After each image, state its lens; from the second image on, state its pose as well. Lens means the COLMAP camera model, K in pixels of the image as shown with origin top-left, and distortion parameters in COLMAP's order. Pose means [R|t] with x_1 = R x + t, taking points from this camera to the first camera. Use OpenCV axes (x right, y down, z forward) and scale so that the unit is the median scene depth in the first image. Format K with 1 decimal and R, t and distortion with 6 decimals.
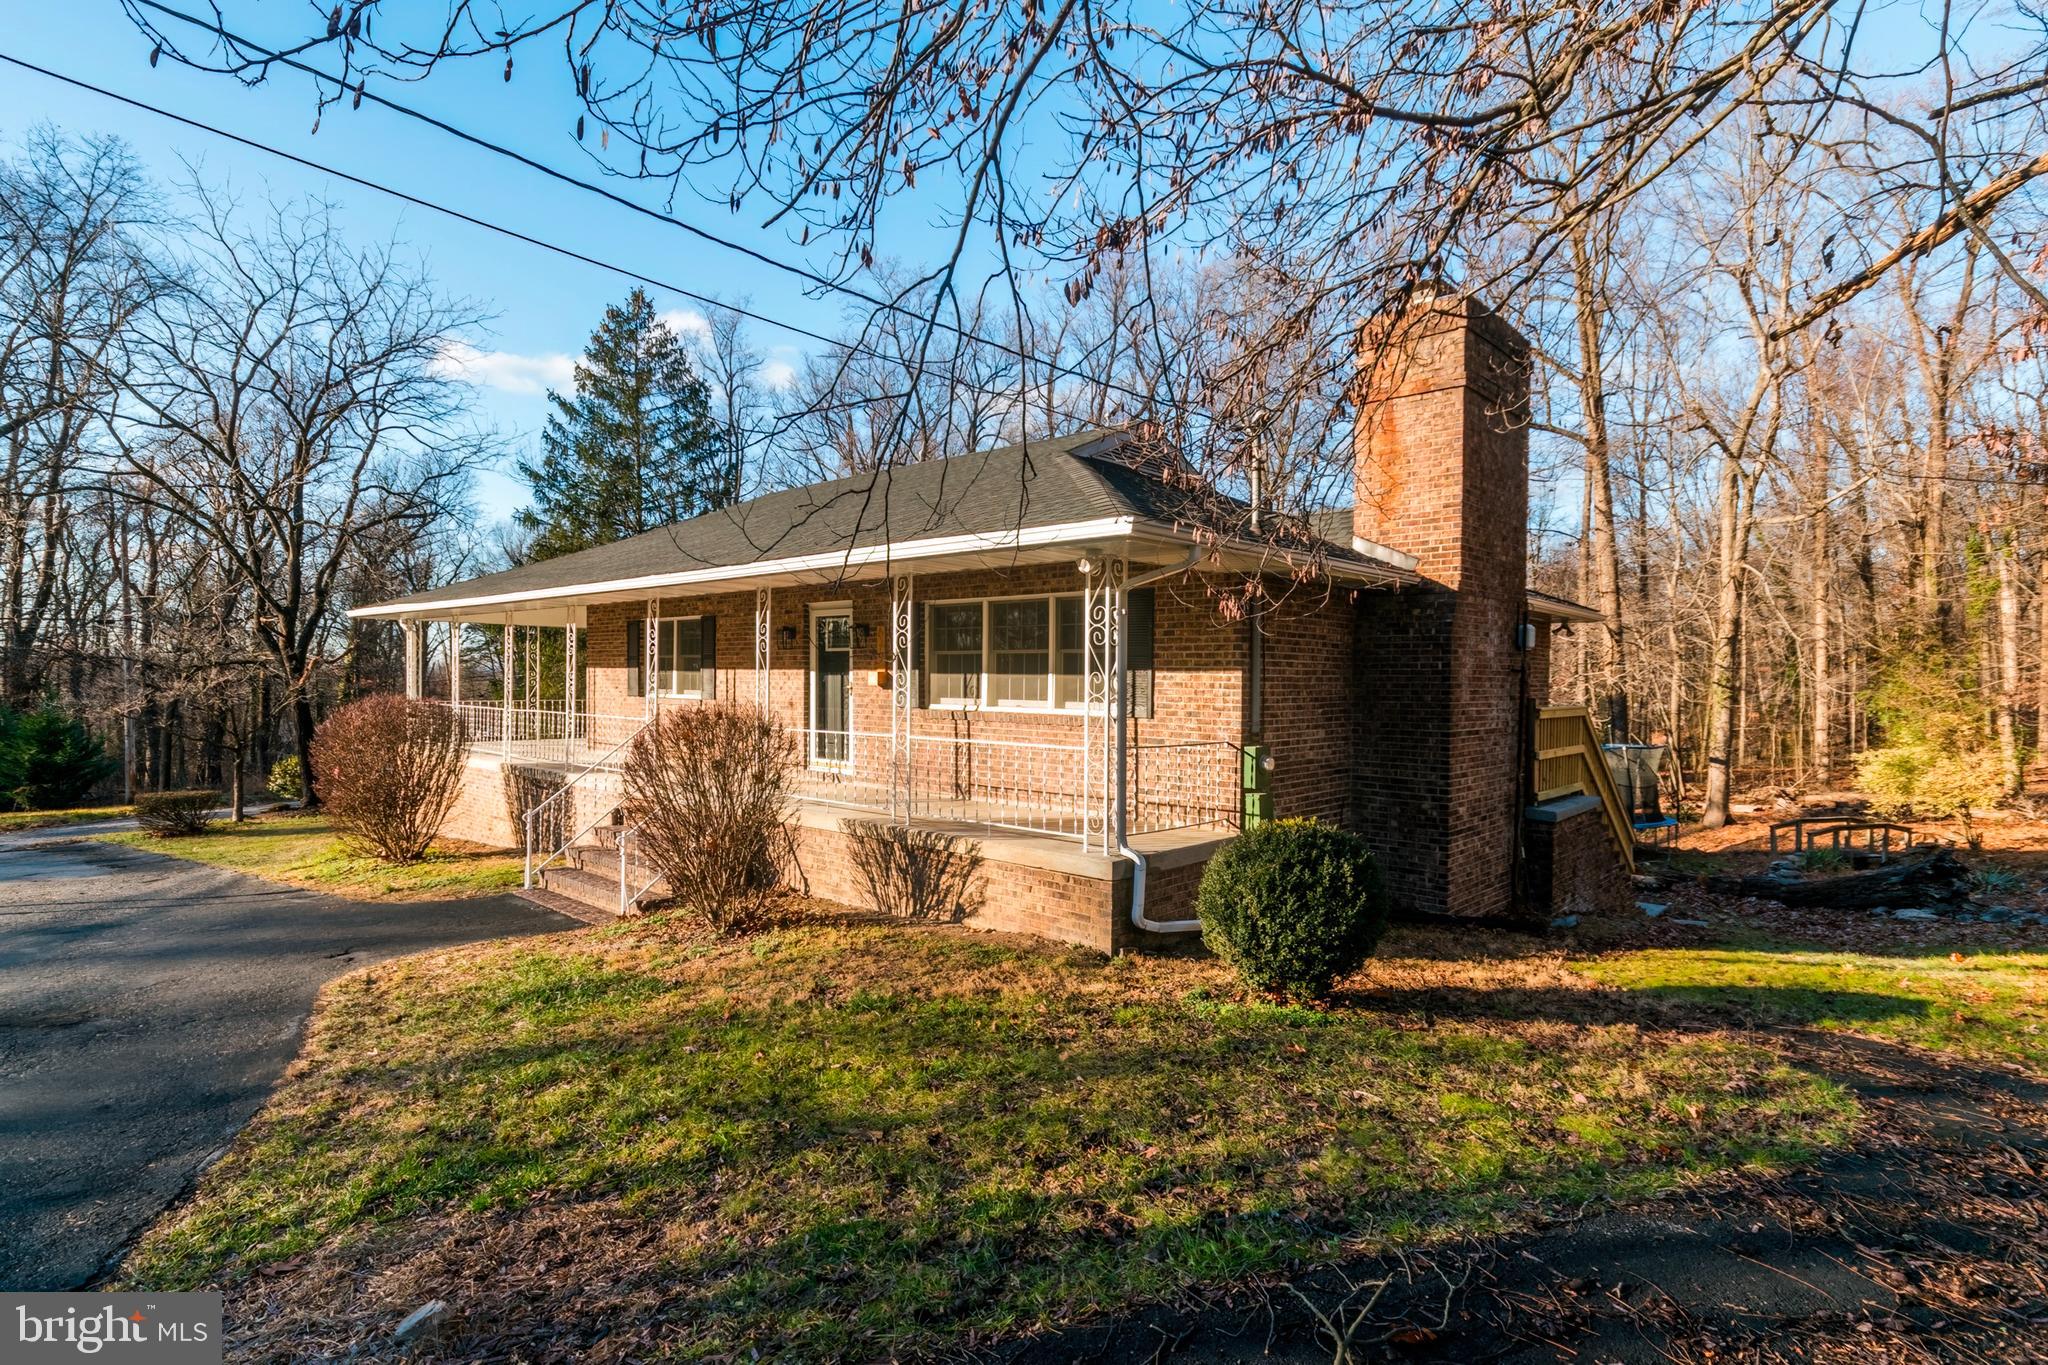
lens RADIAL K [[1027.8, 0, 1017.3], [0, 1027.8, 681.1], [0, 0, 1]] dist [0.001210, 0.000583]
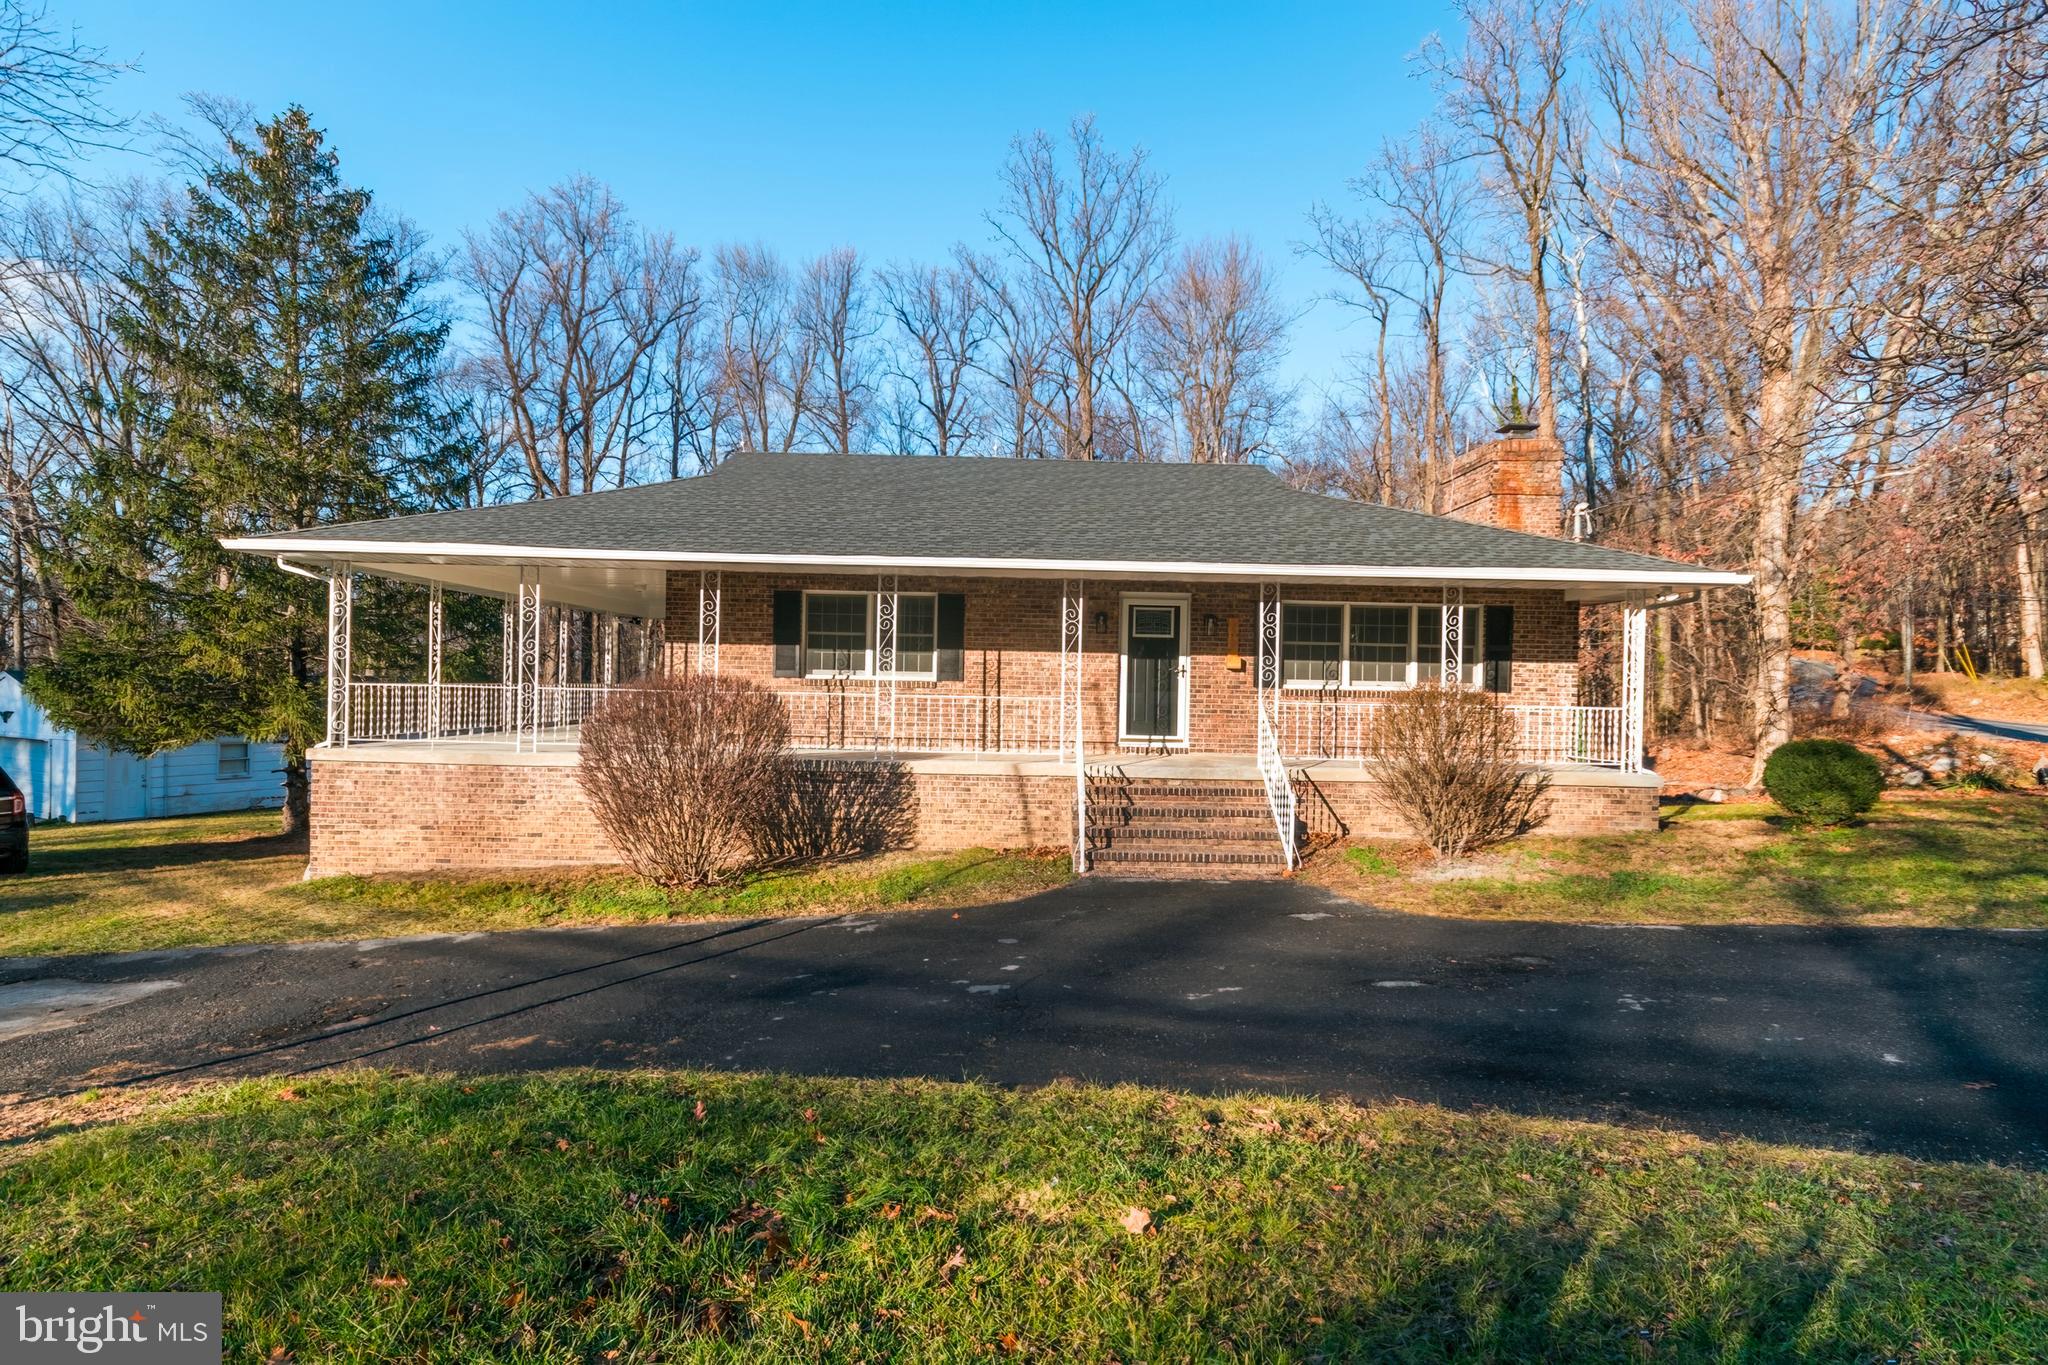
lens RADIAL K [[1027.8, 0, 1028.1], [0, 1027.8, 685.0], [0, 0, 1]] dist [0.001210, 0.000583]
pose [[0.726085, 0.004862, 0.687588, -1.210665], [-0.010205, 0.999941, 0.003707, 0.022665], [-0.687530, -0.009708, 0.726091, 0.336372]]
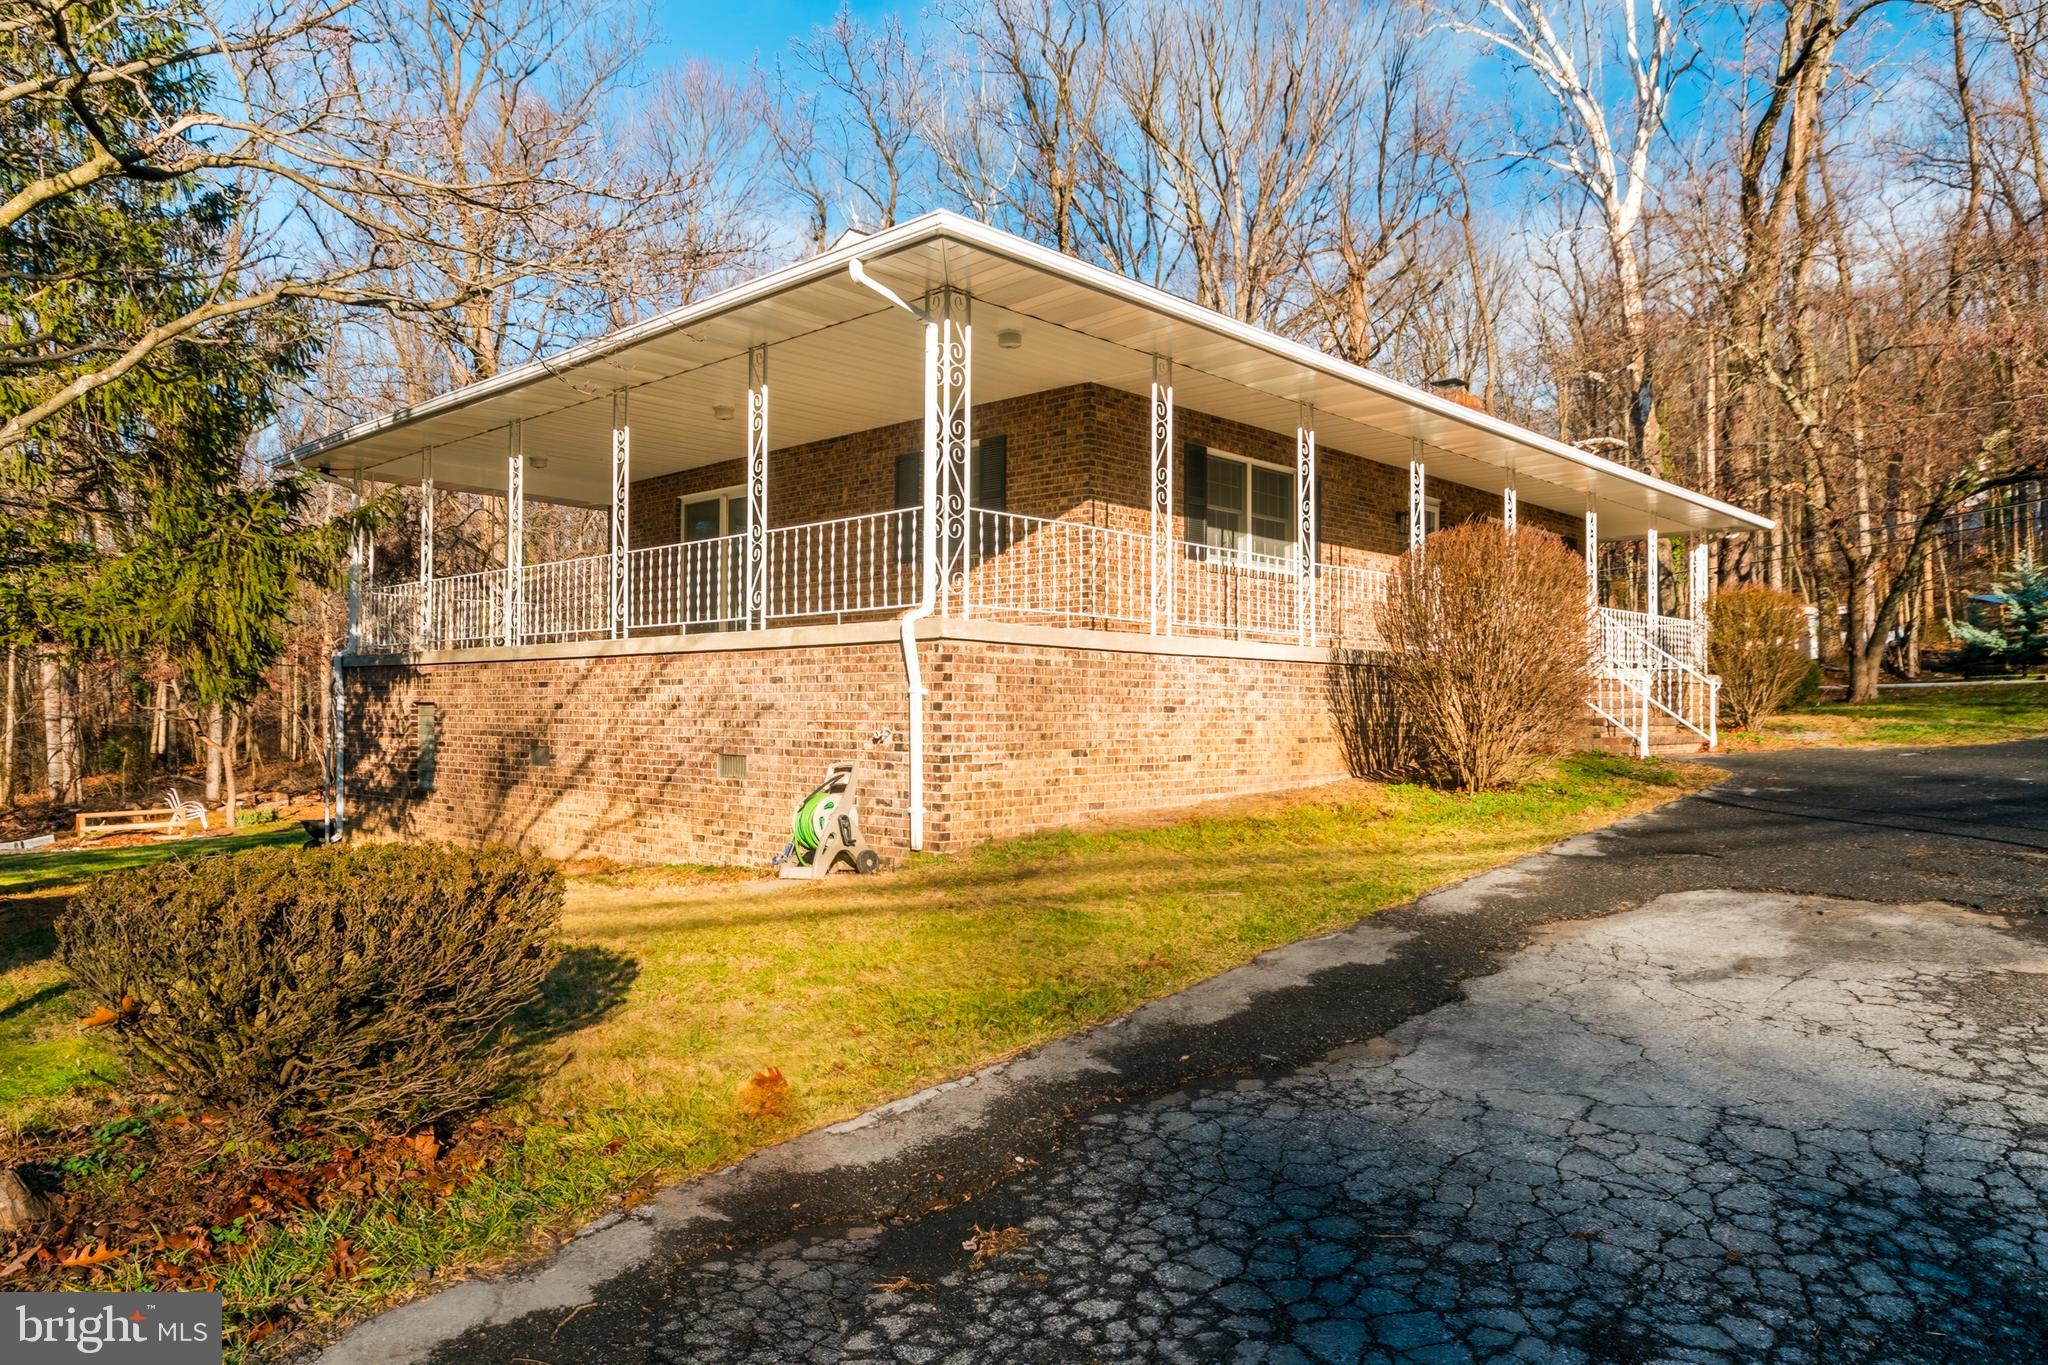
lens RADIAL K [[1369.8, 0, 1026.3], [0, 1369.8, 679.0], [0, 0, 1]] dist [-0.006820, -0.000929]
pose [[0.000031, 0.018540, 0.999828, -1.830137], [0.001146, 0.999827, -0.018540, 0.155953], [-0.999999, 0.001147, 0.000010, 1.630892]]
